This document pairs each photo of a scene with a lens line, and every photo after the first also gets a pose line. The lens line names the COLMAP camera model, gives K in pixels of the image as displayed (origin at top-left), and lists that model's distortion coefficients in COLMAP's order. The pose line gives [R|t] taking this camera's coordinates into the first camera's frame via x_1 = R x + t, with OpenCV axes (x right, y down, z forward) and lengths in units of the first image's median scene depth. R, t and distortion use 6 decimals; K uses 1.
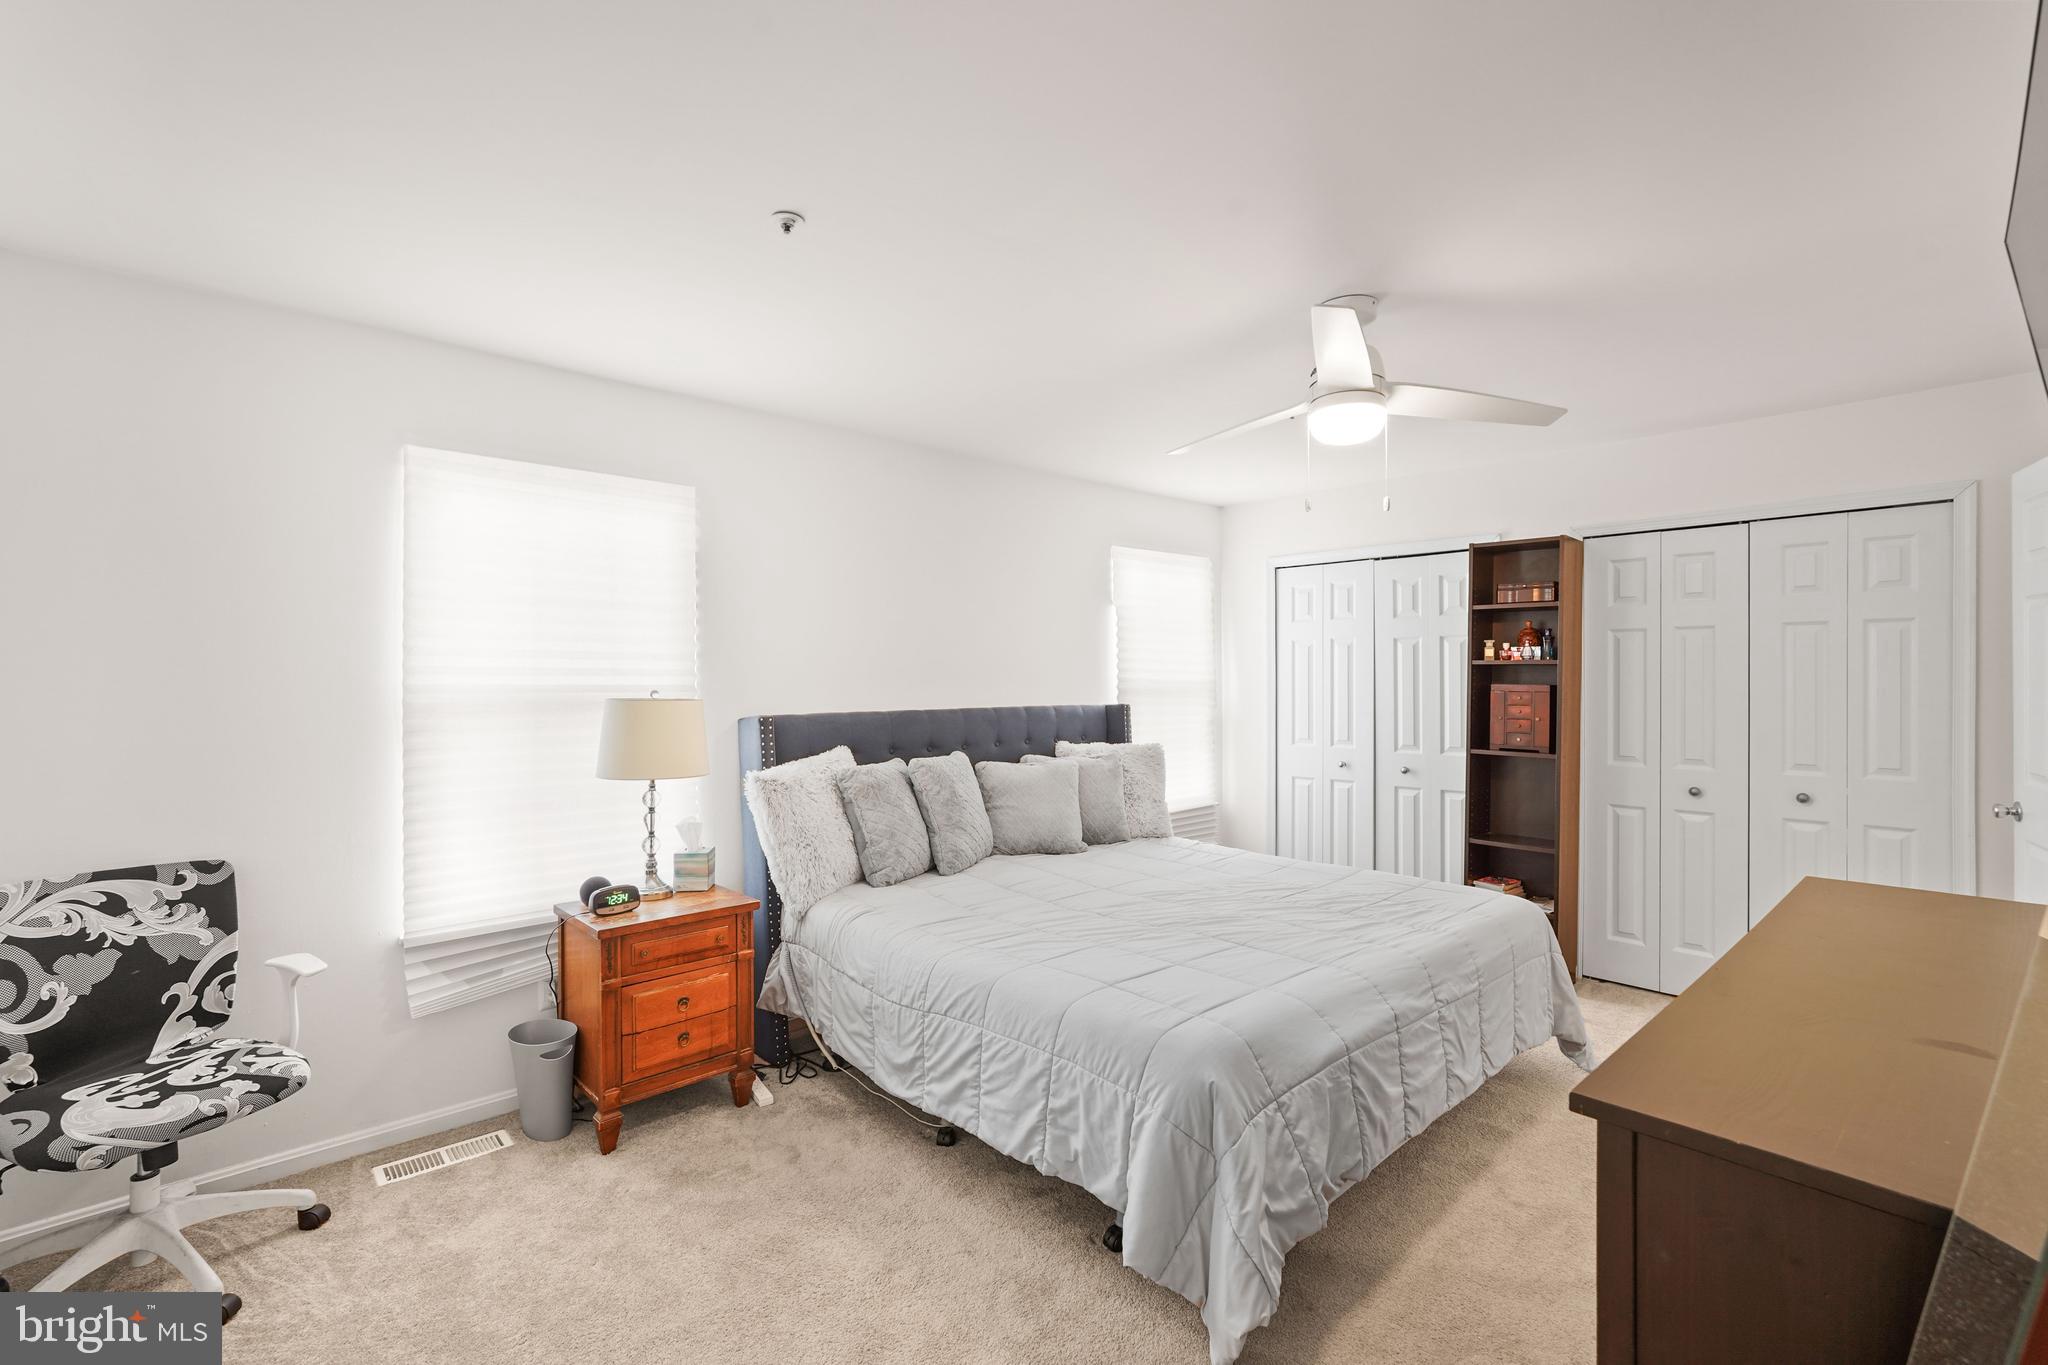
lens RADIAL K [[930.1, 0, 1019.0], [0, 930.1, 698.1], [0, 0, 1]] dist [0.002485, 0.000714]
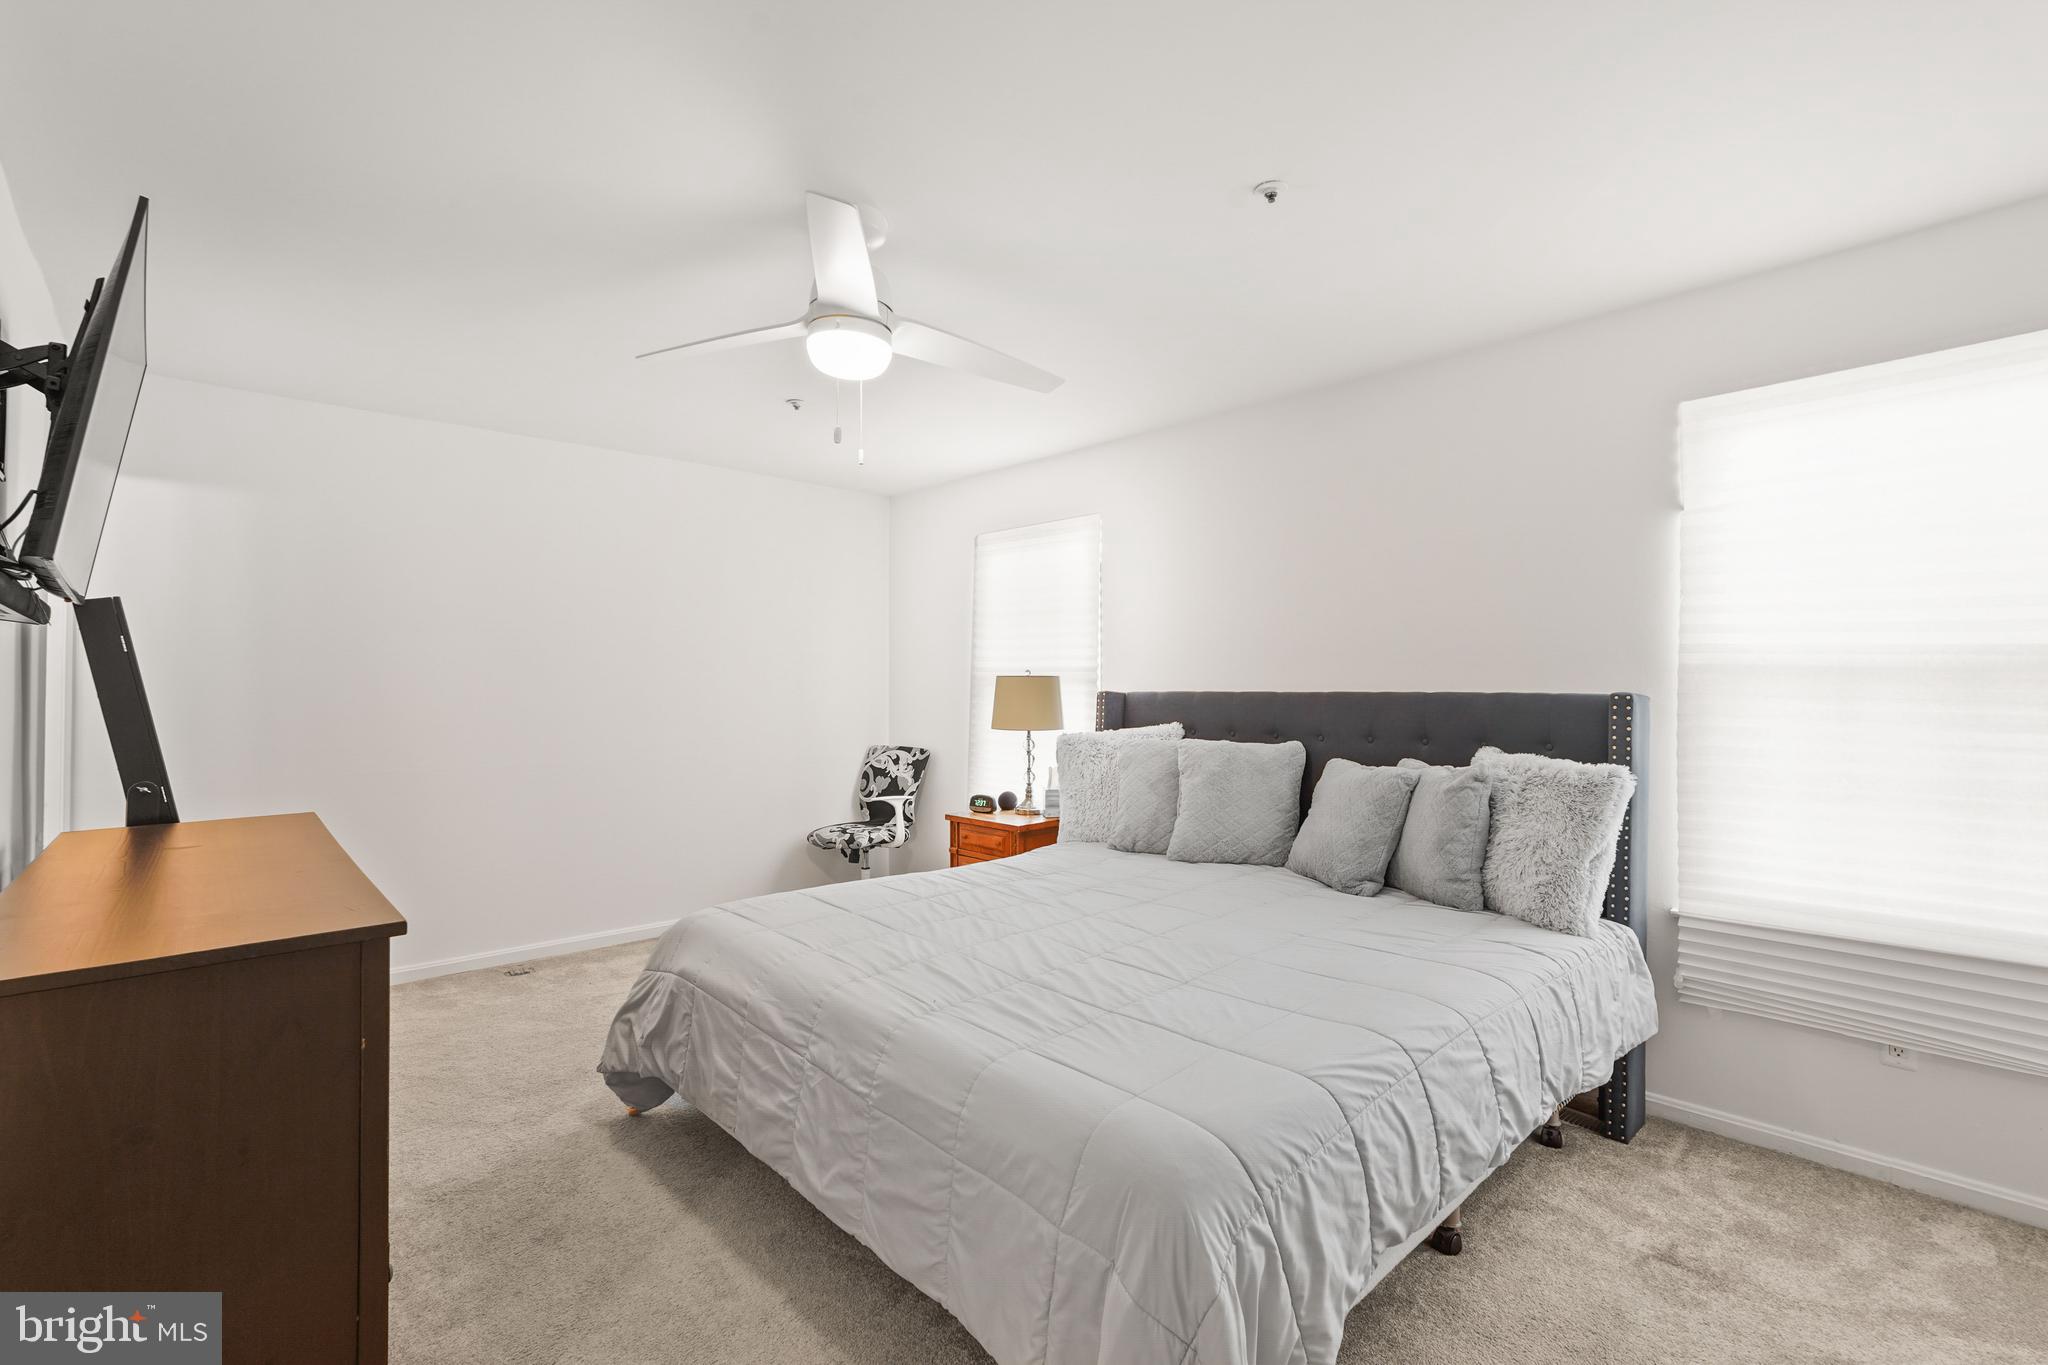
lens RADIAL K [[930.1, 0, 1024.2], [0, 930.1, 679.1], [0, 0, 1]] dist [0.002485, 0.000714]
pose [[-0.024862, -0.001367, -0.999690, 1.217599], [-0.014763, 0.999891, -0.001000, 0.007219], [0.999582, 0.014733, -0.024879, 1.177777]]
